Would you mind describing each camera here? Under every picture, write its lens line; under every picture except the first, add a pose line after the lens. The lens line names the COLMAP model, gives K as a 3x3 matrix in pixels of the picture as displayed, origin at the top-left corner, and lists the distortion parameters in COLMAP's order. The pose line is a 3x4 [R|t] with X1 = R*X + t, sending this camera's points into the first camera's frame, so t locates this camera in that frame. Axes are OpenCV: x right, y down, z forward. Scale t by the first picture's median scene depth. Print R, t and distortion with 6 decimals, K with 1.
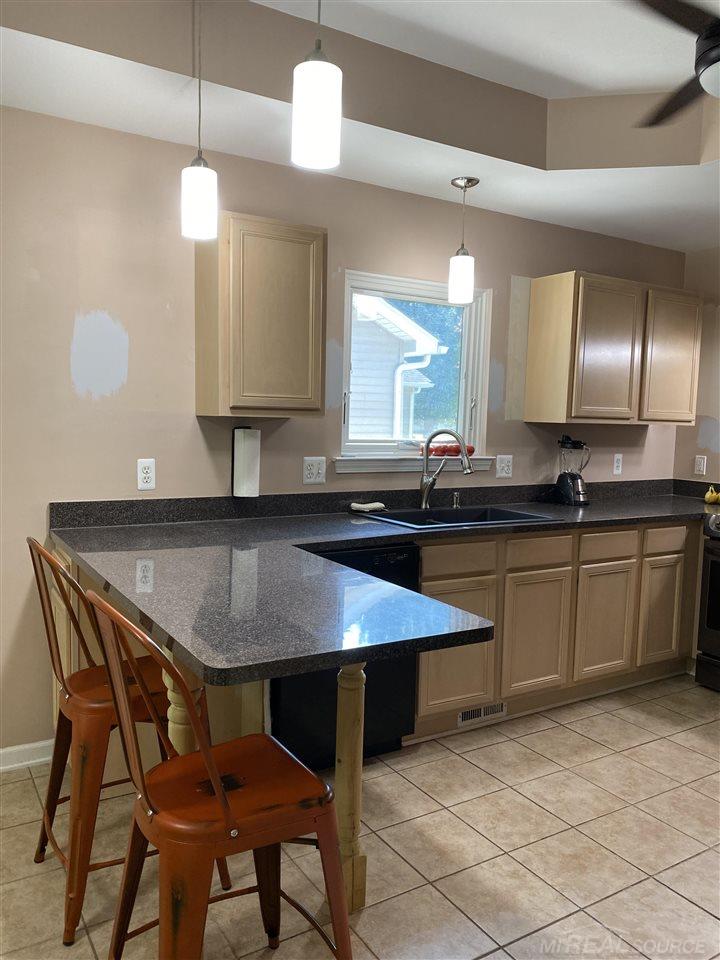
lens RADIAL K [[726.1, 0, 351.5], [0, 726.1, 483.0], [0, 0, 1]] dist [0.045421, -0.033652]
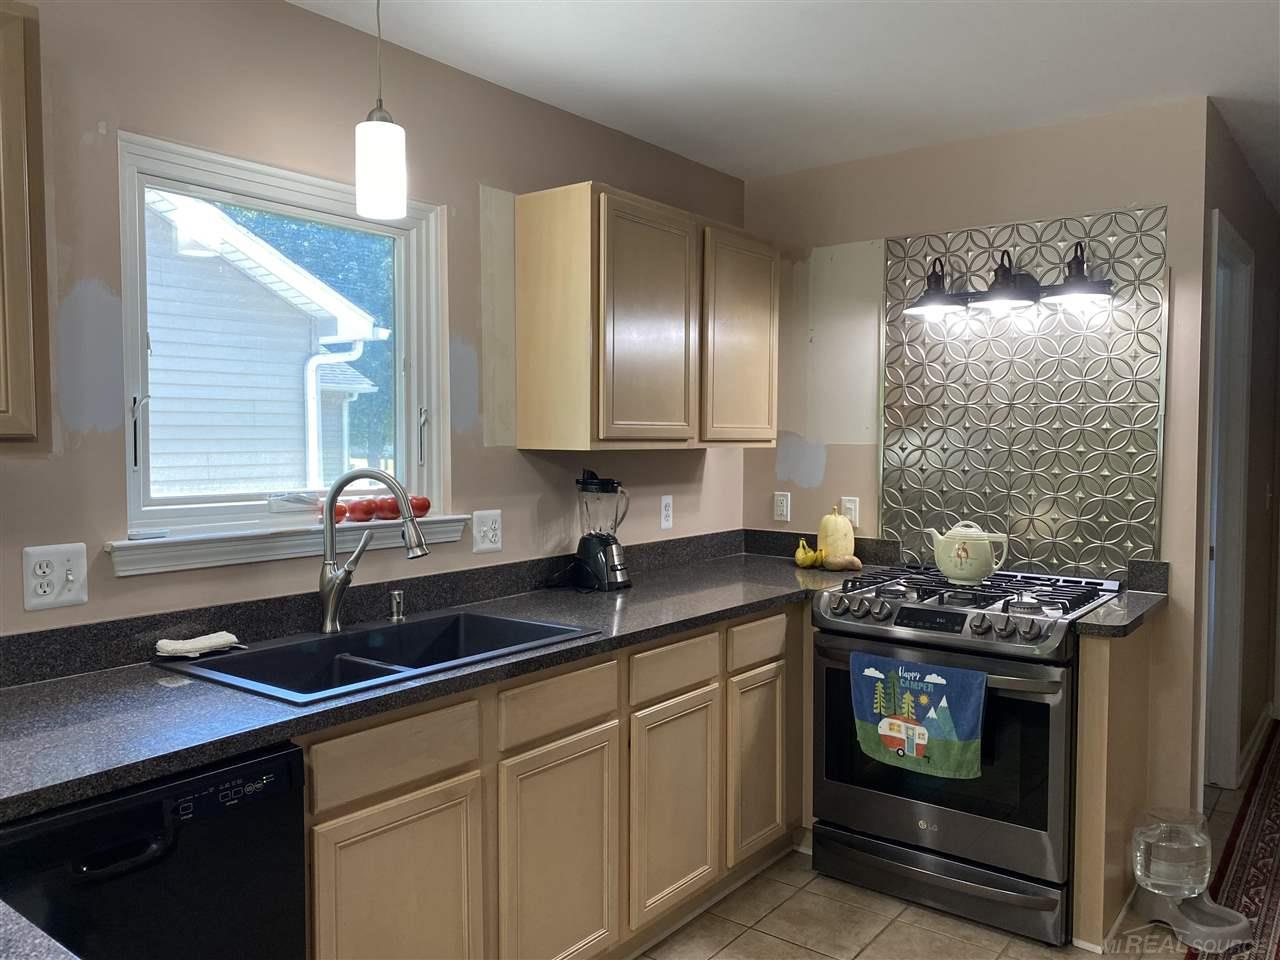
lens RADIAL K [[968.1, 0, 637.7], [0, 968.1, 488.6], [0, 0, 1]] dist [0.045421, -0.033652]
pose [[0.934191, -0.041658, 0.354333, 0.062291], [0.053196, 0.998322, -0.022878, -0.033970], [-0.352785, 0.040221, 0.934840, 0.291088]]
